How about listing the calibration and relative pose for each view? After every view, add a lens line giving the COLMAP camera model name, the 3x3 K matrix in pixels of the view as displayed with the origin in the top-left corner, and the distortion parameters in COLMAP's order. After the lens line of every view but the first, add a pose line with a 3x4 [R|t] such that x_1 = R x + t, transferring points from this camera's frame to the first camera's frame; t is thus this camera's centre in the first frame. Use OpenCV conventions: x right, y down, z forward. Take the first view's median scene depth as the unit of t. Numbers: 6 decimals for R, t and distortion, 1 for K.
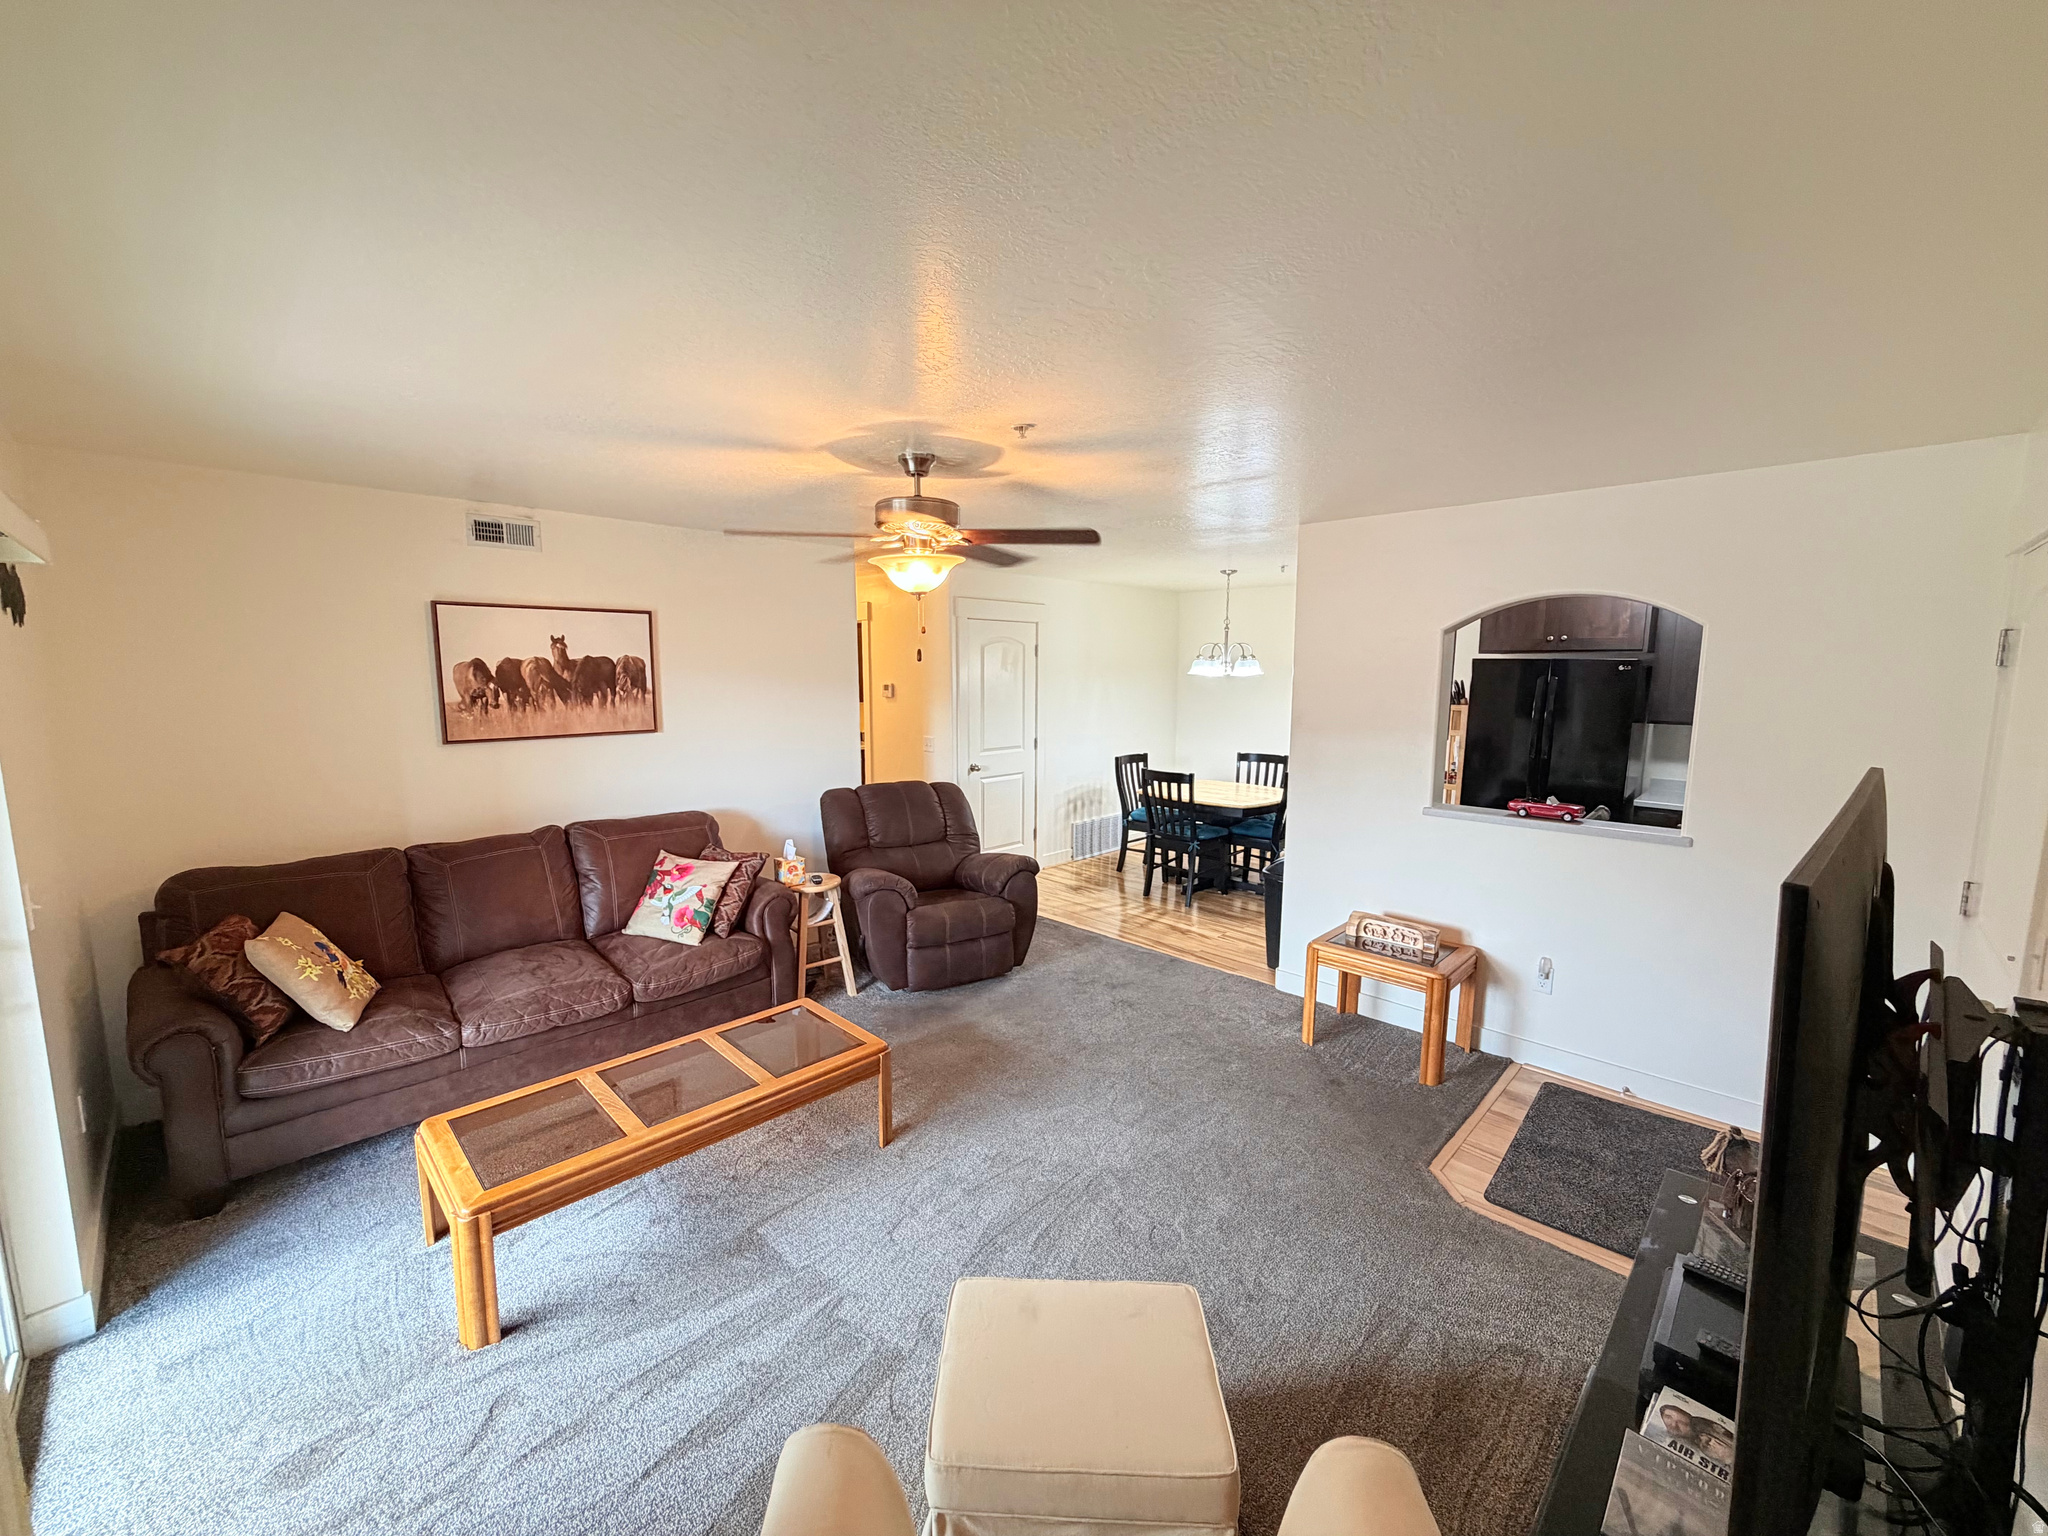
lens RADIAL K [[815.8, 0, 1024.7], [0, 815.8, 757.8], [0, 0, 1]] dist [-0.000665, 0.000109]
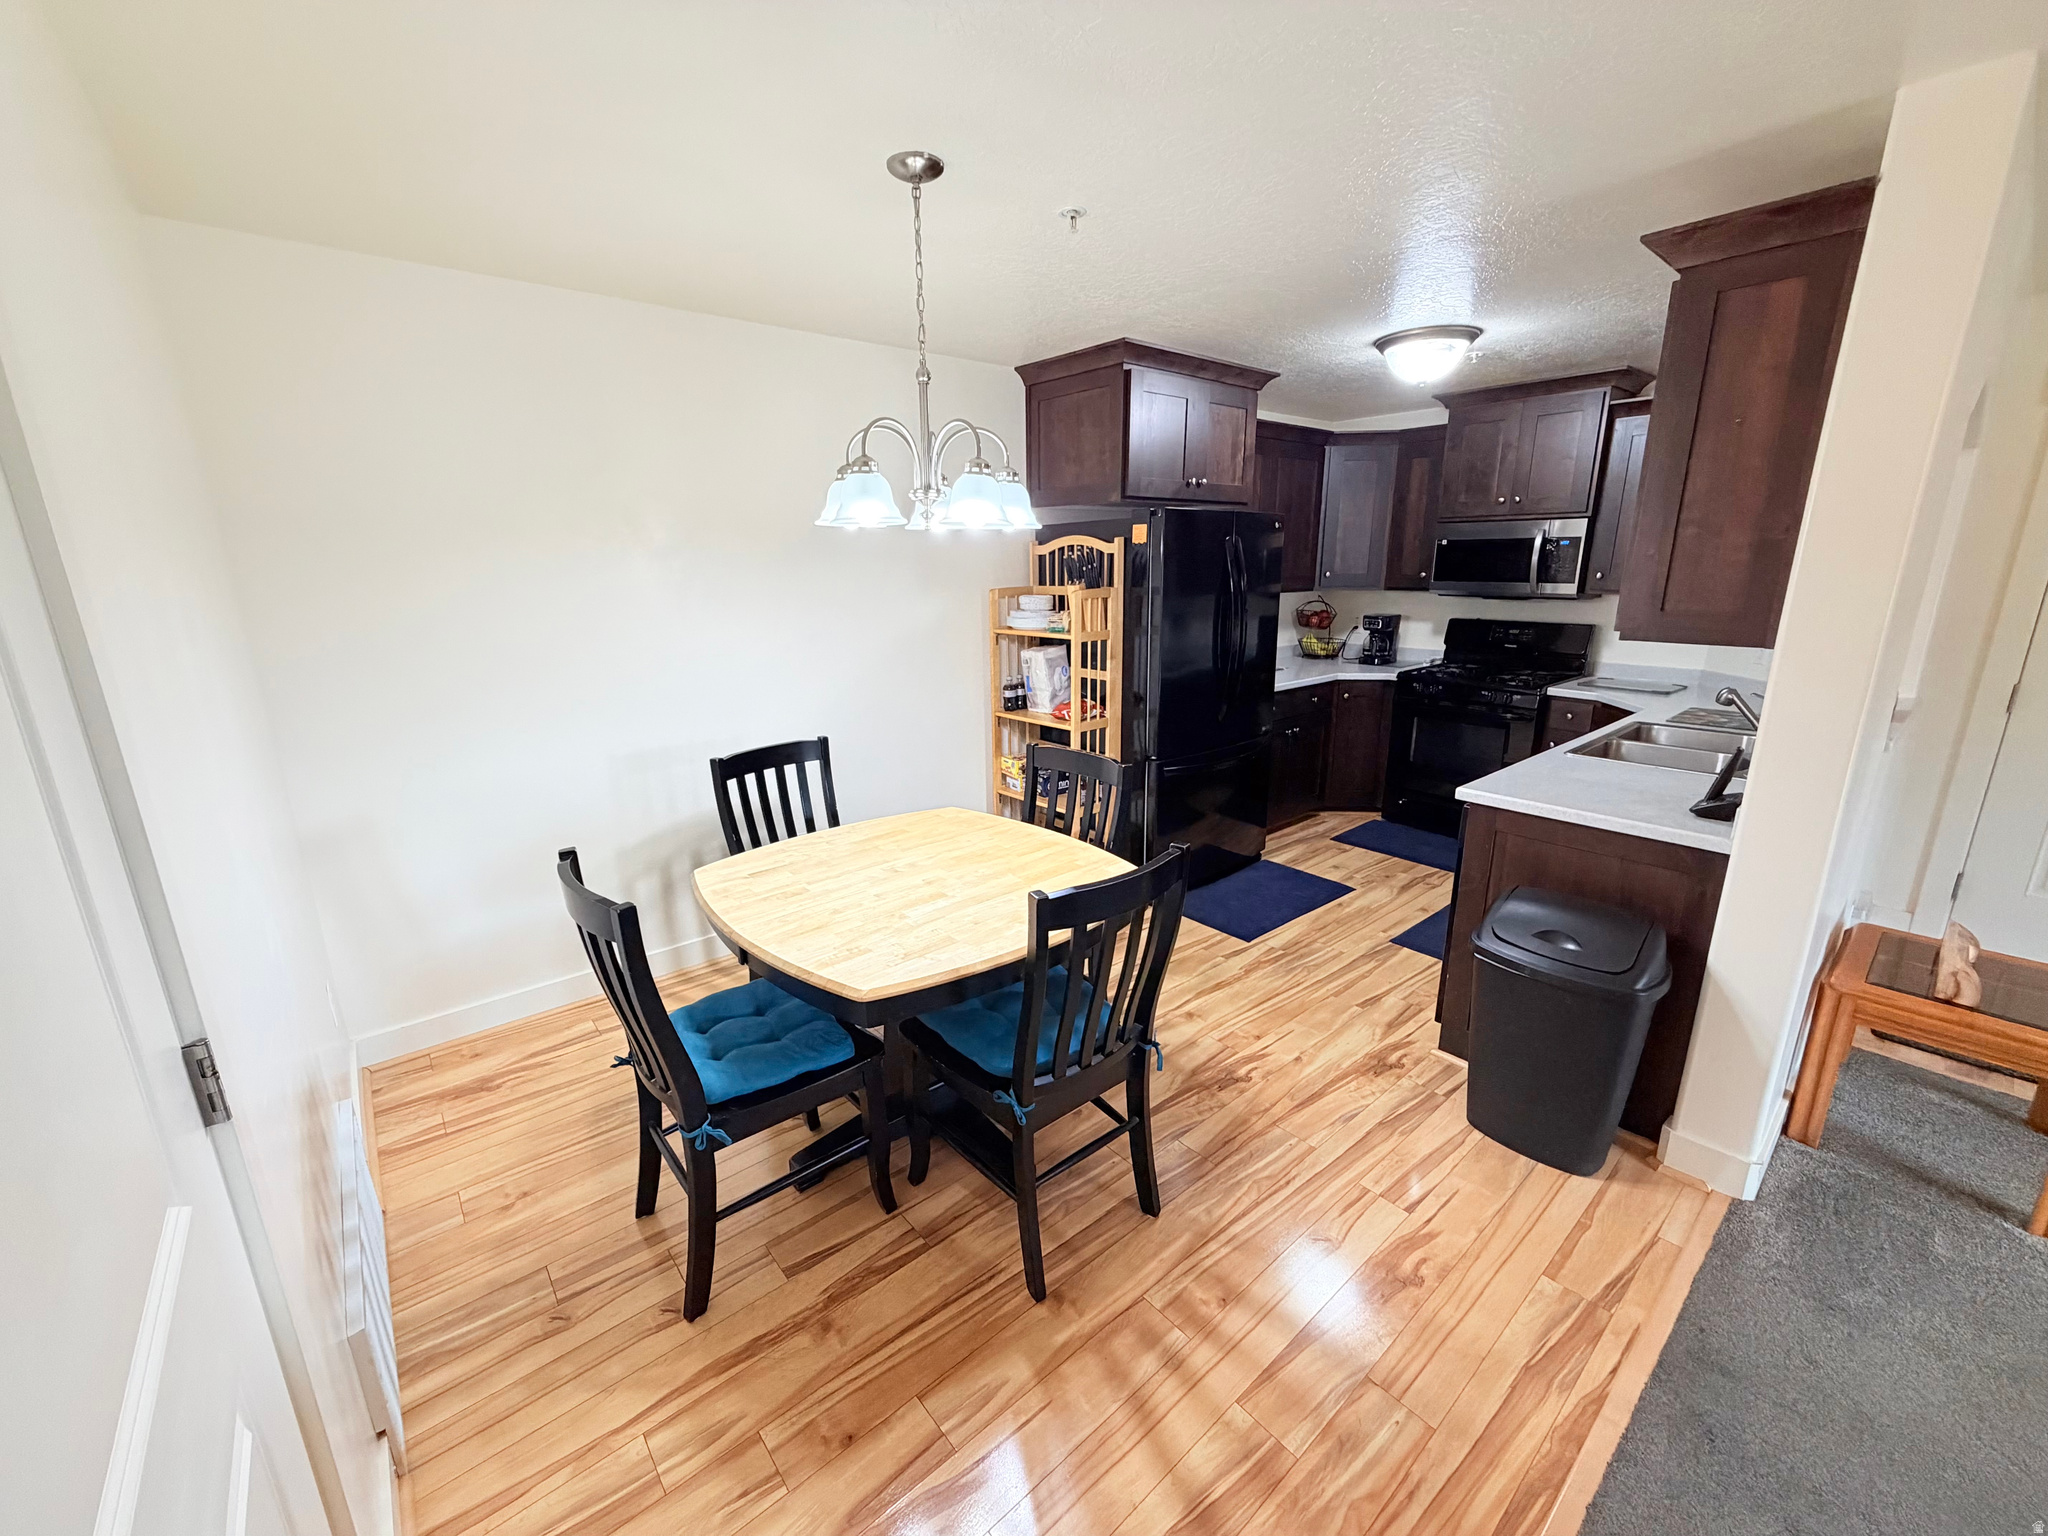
lens RADIAL K [[815.8, 0, 1015.3], [0, 815.8, 778.9], [0, 0, 1]] dist [-0.000665, 0.000109]
pose [[0.096276, -0.262958, 0.959992, -0.085264], [0.124929, 0.960037, 0.250442, -0.084964], [-0.987483, 0.095820, 0.125279, 0.952868]]
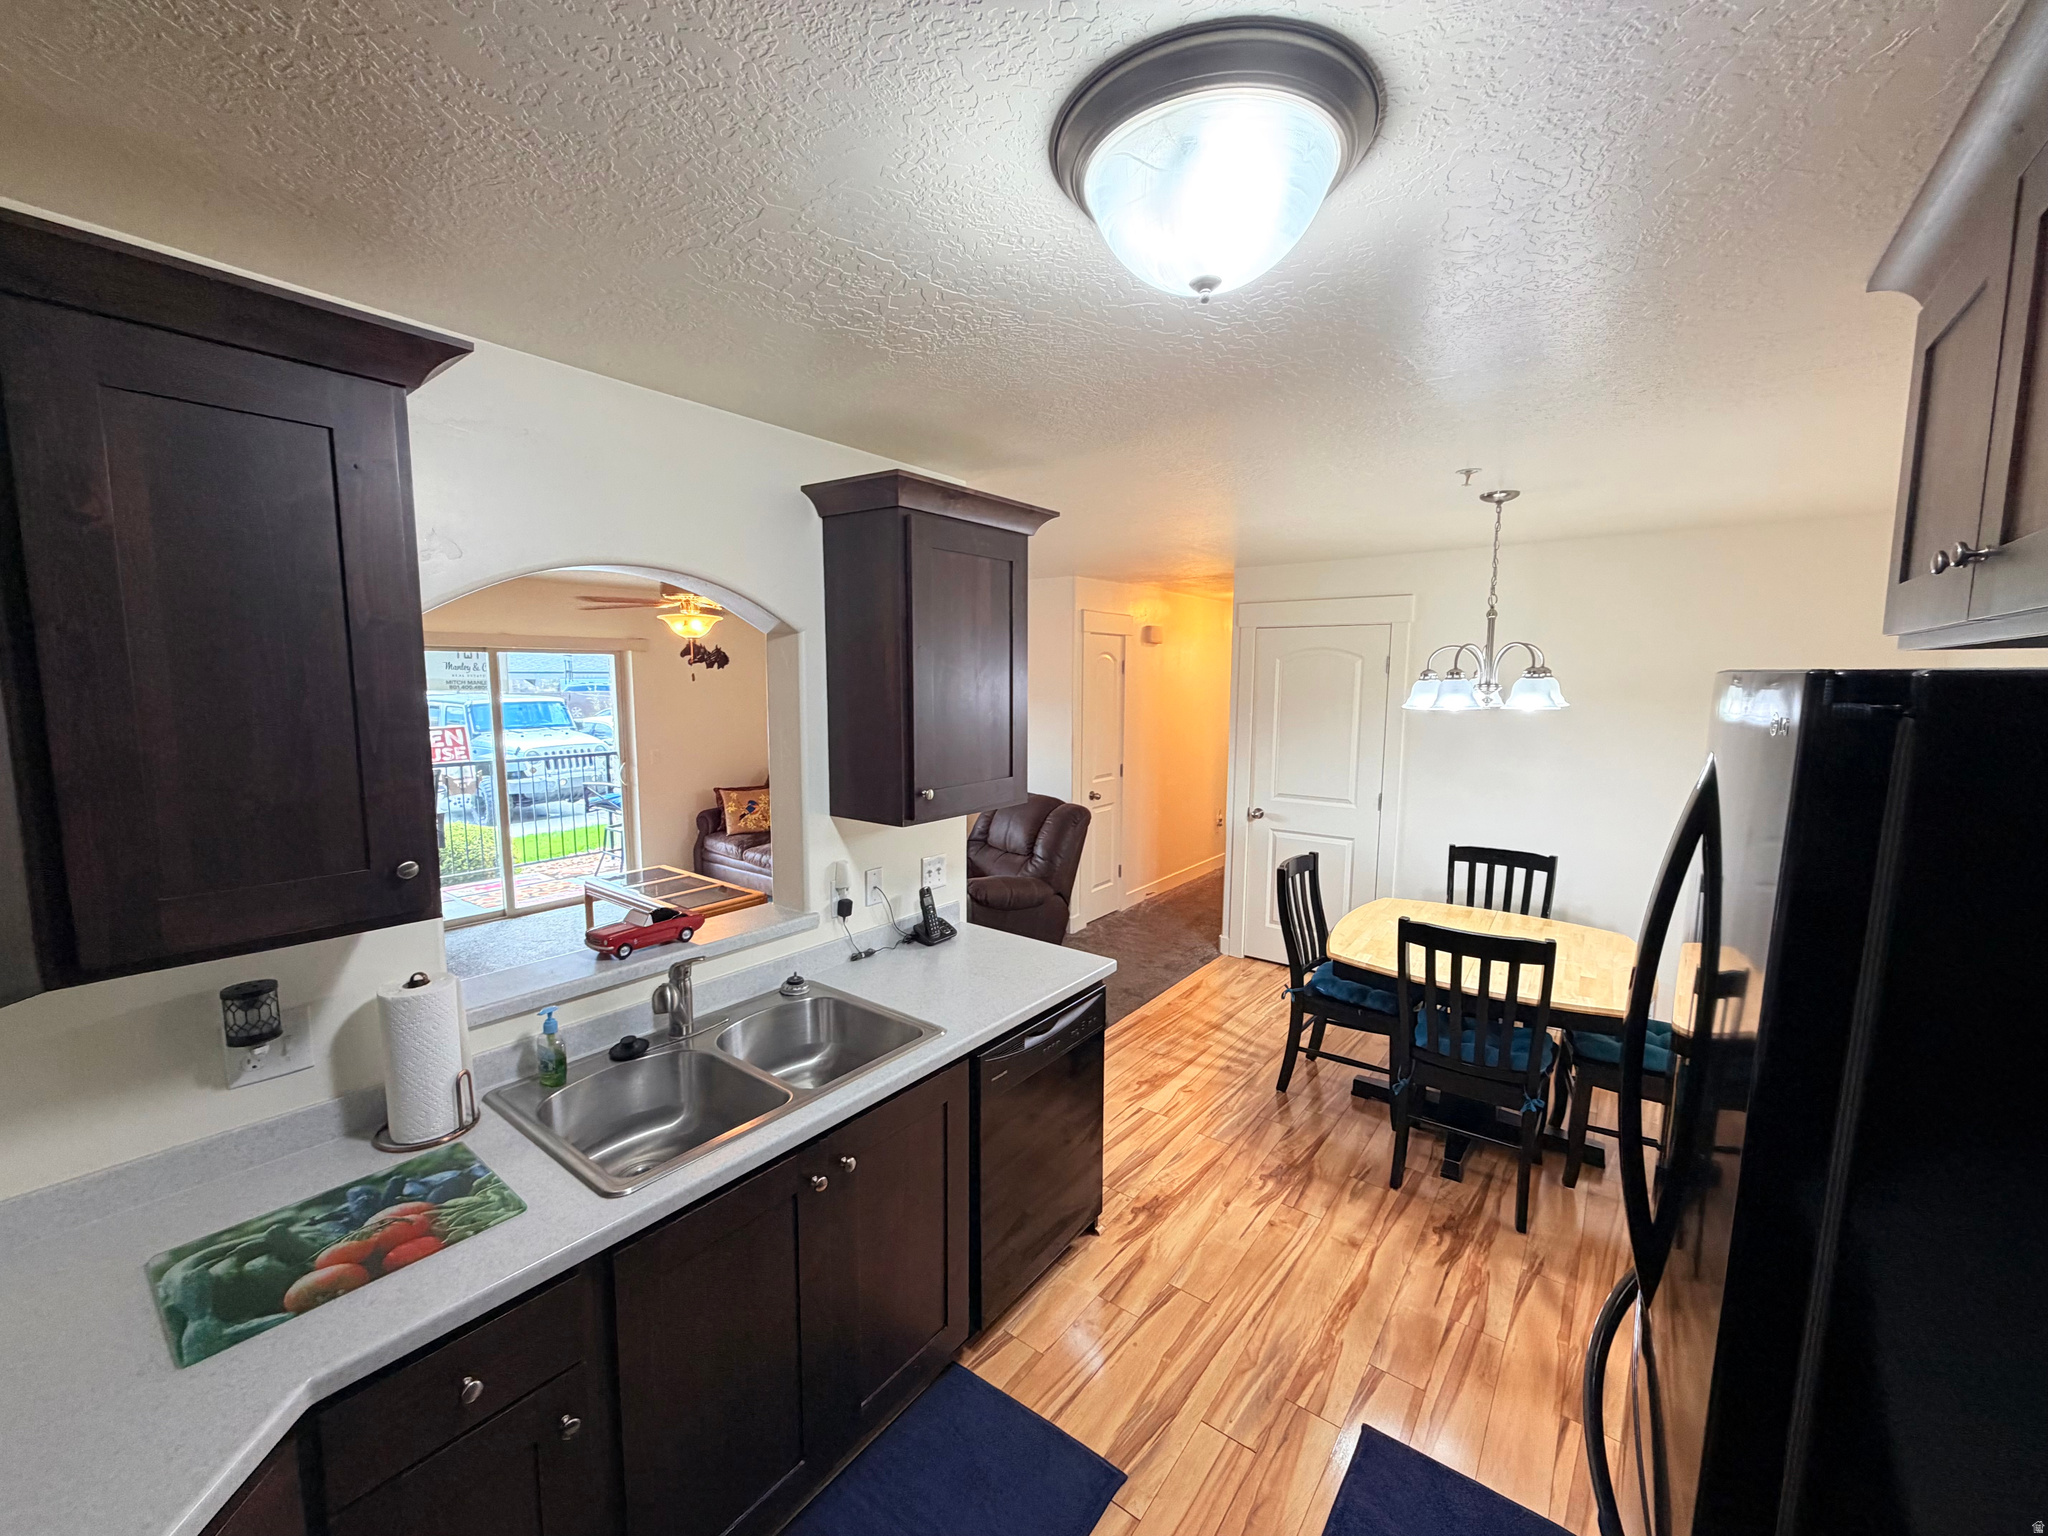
lens RADIAL K [[815.8, 0, 1016.3], [0, 815.8, 773.4], [0, 0, 1]] dist [-0.000665, 0.000109]
pose [[0.122949, 0.112843, -0.985977, 0.710850], [-0.116239, 0.988313, 0.098615, -0.080957], [0.985582, 0.102485, 0.134629, 0.672551]]
